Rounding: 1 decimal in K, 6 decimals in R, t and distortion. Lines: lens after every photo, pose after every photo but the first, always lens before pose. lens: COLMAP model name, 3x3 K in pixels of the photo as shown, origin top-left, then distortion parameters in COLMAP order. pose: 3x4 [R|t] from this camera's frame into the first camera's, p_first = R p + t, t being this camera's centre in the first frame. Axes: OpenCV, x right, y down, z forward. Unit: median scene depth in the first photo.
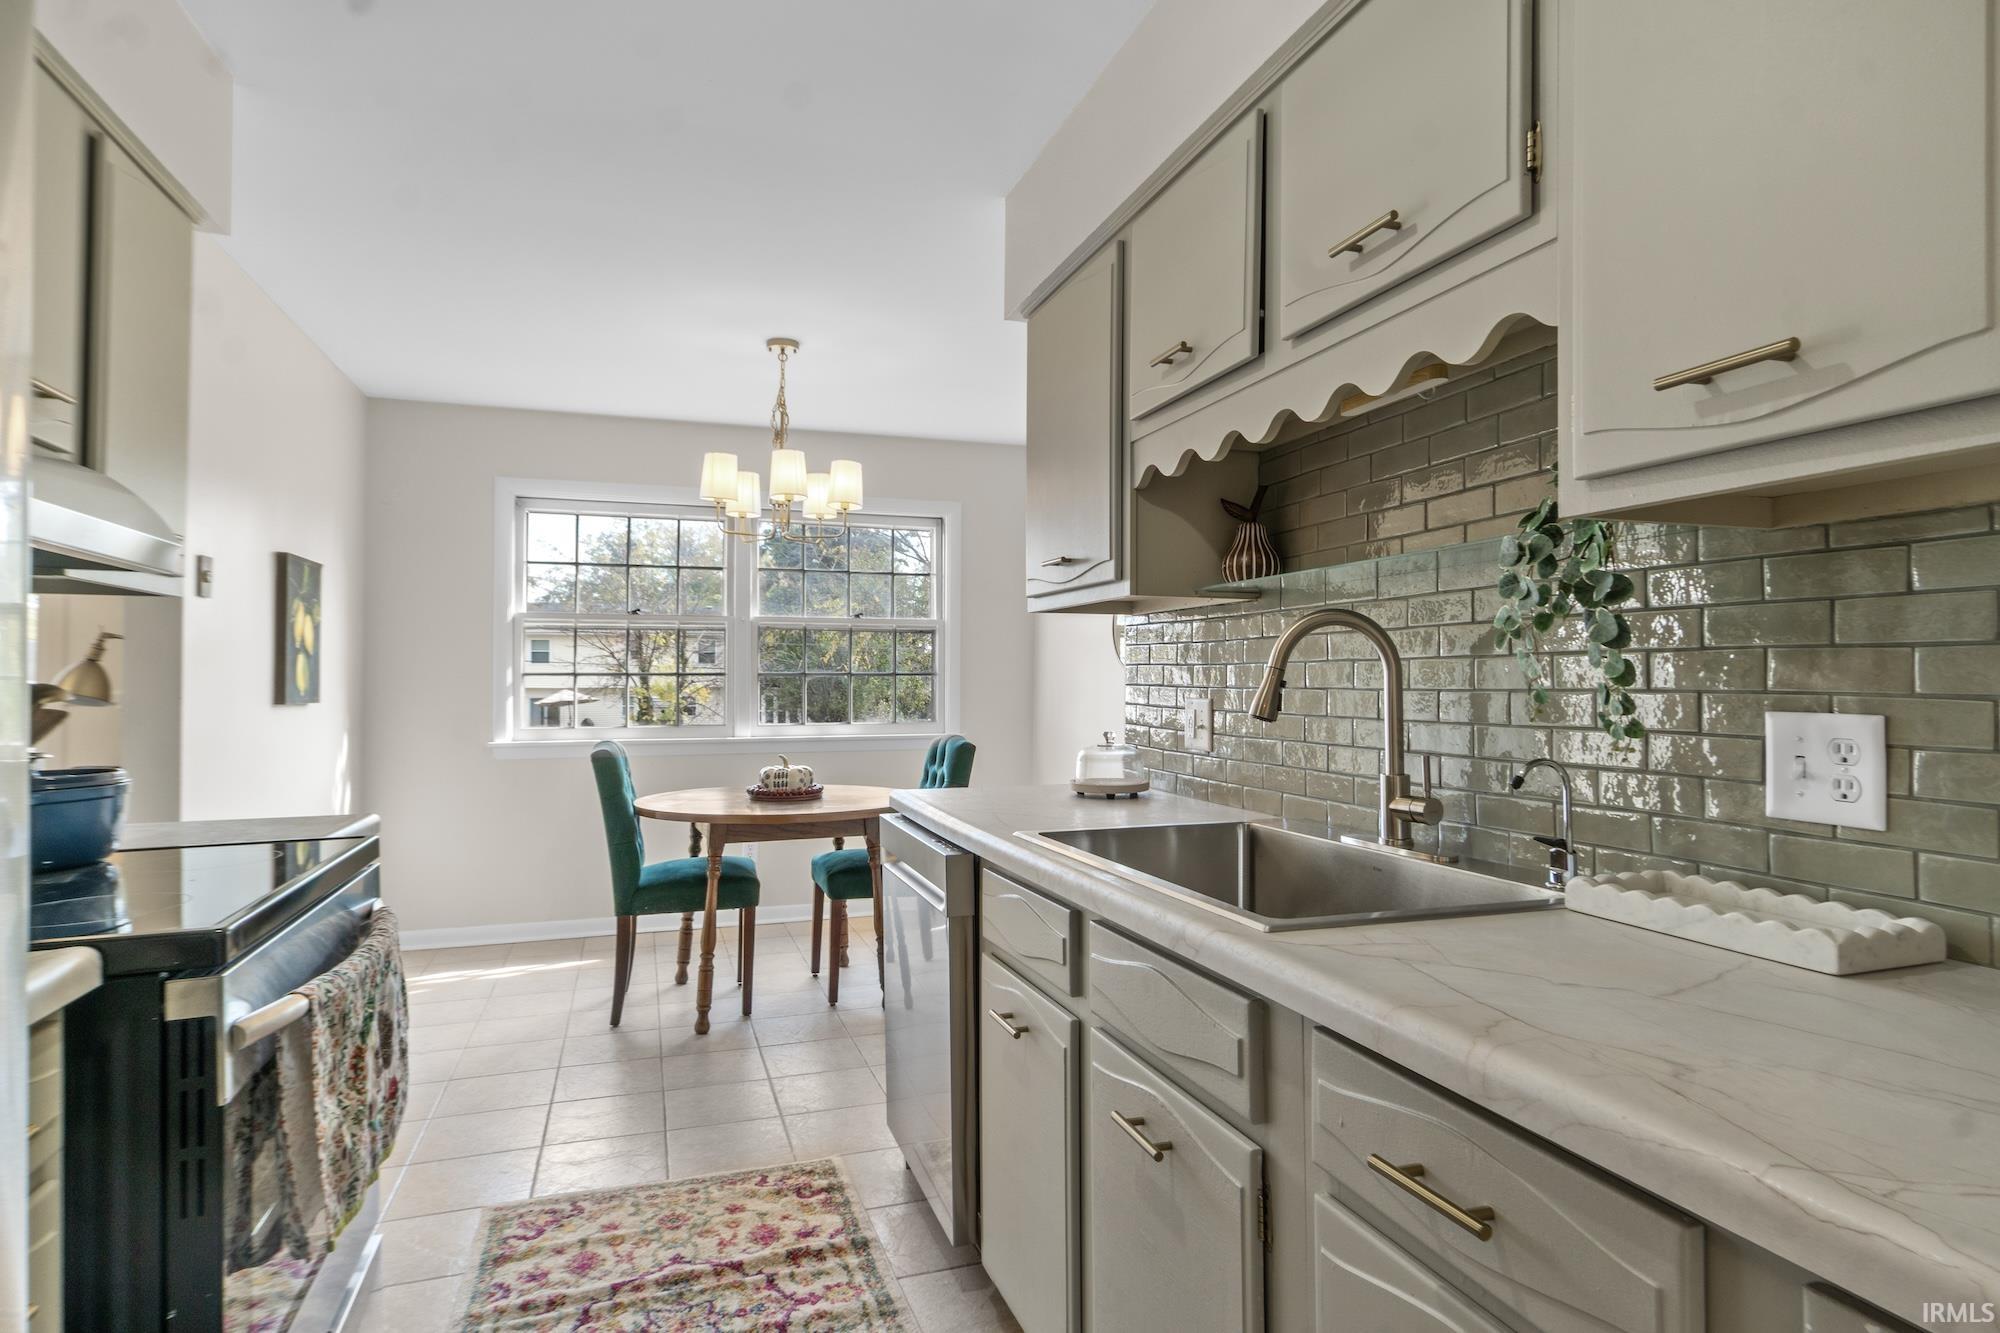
lens RADIAL K [[1091.6, 0, 1000.6], [0, 1091.6, 670.3], [0, 0, 1]] dist [0.004864, 0.000483]
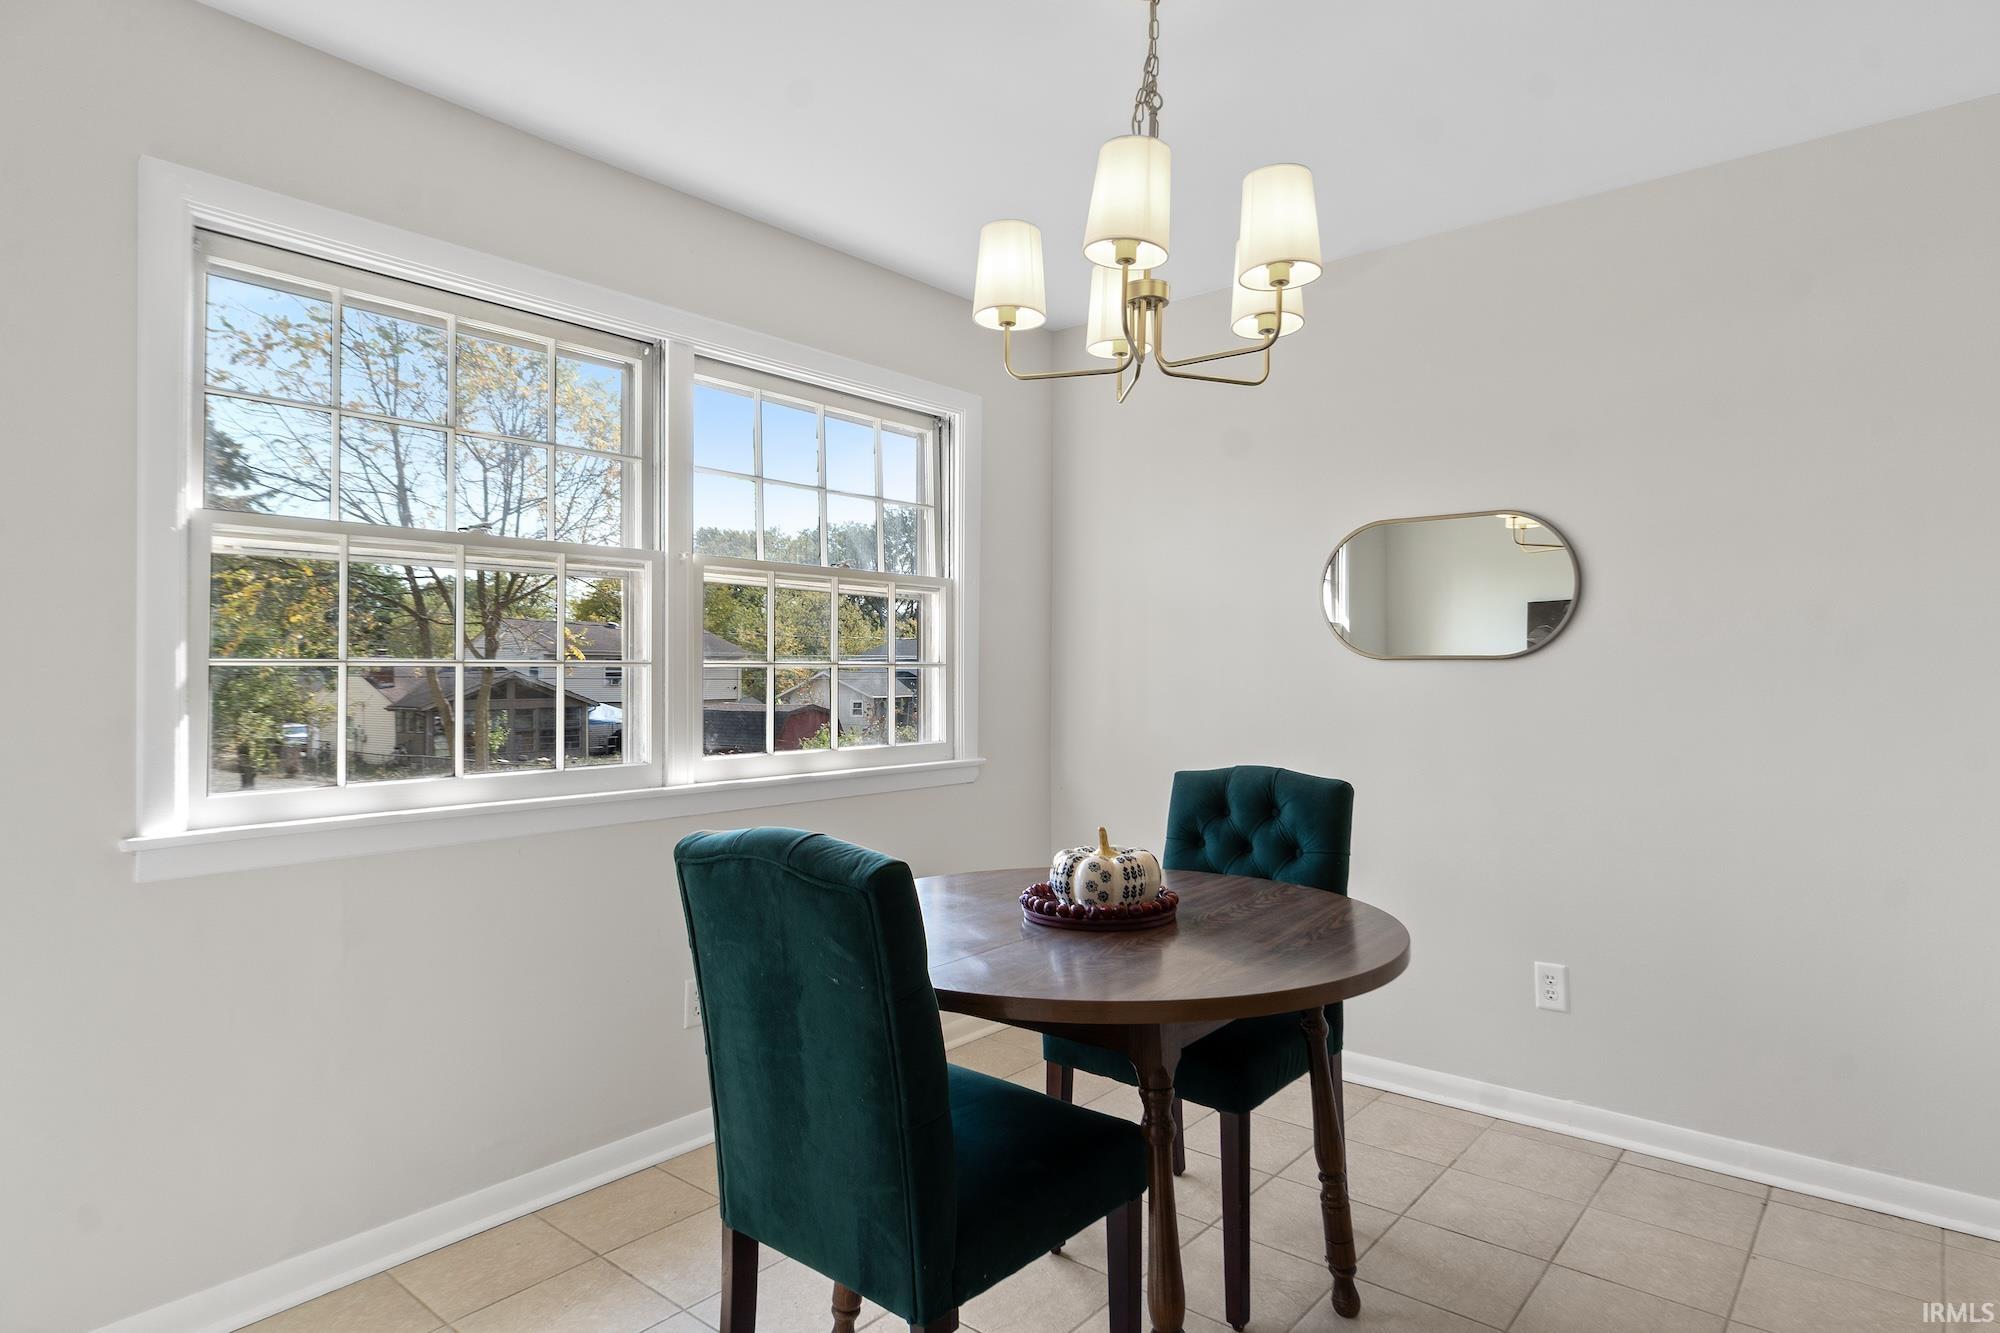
lens RADIAL K [[1091.6, 0, 1002.2], [0, 1091.6, 659.4], [0, 0, 1]] dist [0.004864, 0.000483]
pose [[0.850708, 0.003153, 0.525629, -0.404862], [0.002268, 0.999951, -0.009669, 0.007473], [-0.525634, 0.009417, 0.850659, 0.507650]]
